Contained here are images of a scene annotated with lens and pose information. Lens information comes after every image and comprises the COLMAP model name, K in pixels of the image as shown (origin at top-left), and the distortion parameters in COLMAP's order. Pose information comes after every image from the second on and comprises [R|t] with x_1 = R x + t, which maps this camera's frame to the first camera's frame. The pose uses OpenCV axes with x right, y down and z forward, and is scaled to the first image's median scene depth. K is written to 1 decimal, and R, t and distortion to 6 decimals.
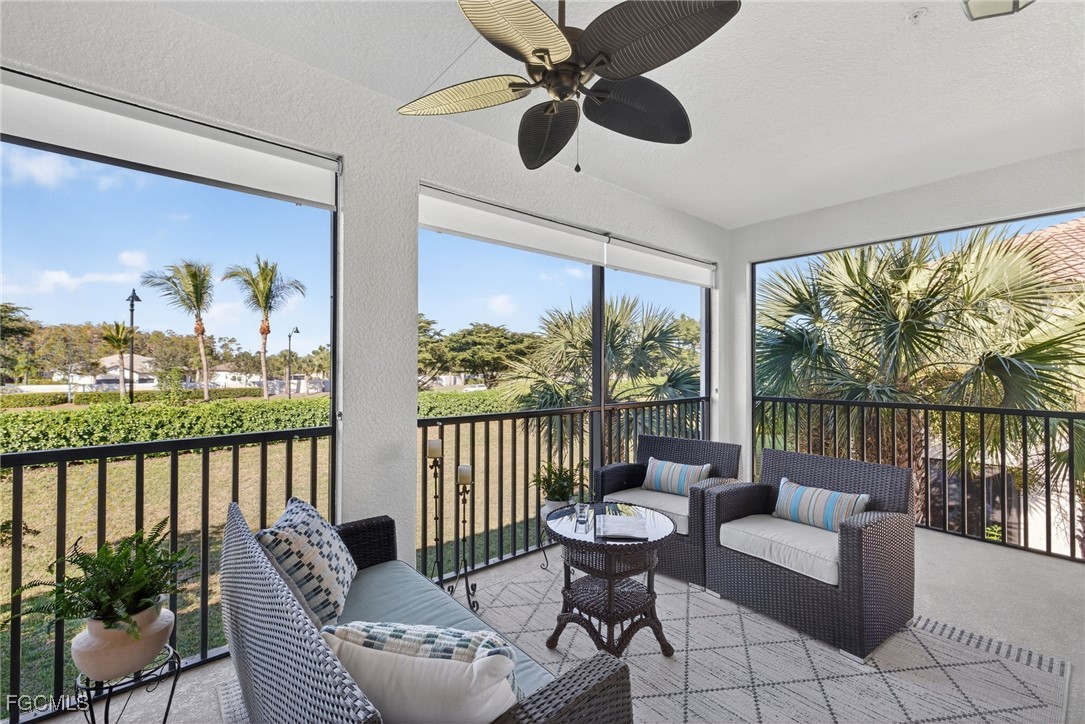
lens RADIAL K [[451.2, 0, 546.1], [0, 451.2, 363.1], [0, 0, 1]] dist [0.005496, -0.000756]
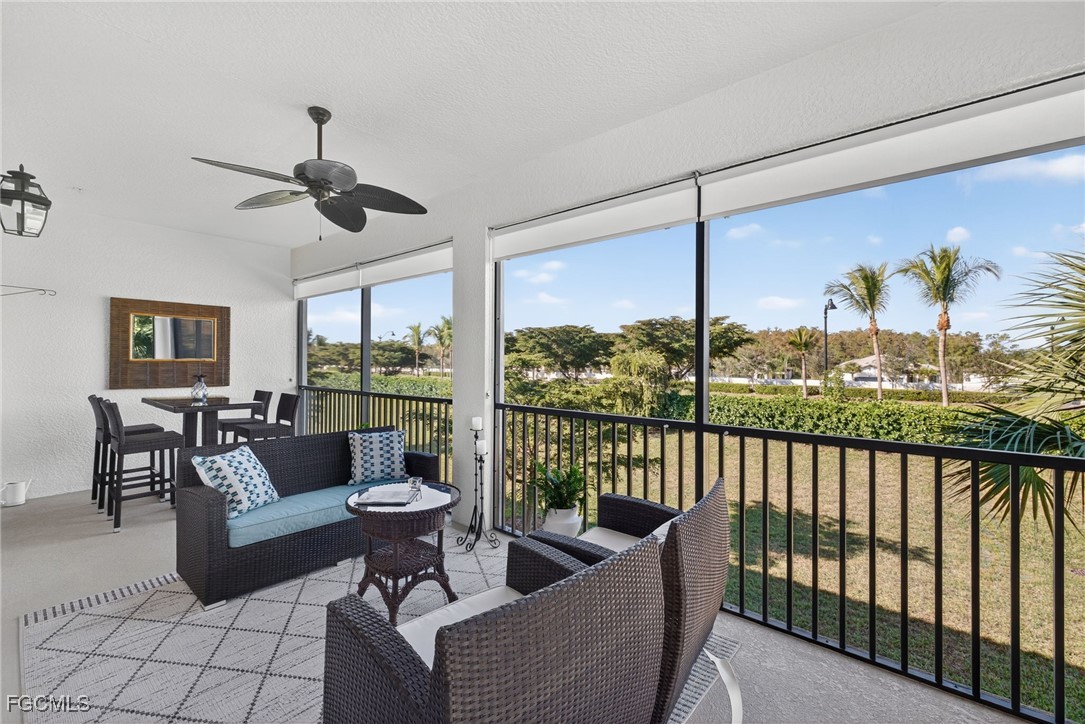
lens RADIAL K [[451.2, 0, 547.6], [0, 451.2, 354.4], [0, 0, 1]] dist [0.005496, -0.000756]
pose [[0.156661, -0.015416, -0.987532, 0.146519], [-0.003859, 0.999861, -0.016221, -0.000102], [0.987645, 0.006352, 0.156579, 0.129259]]
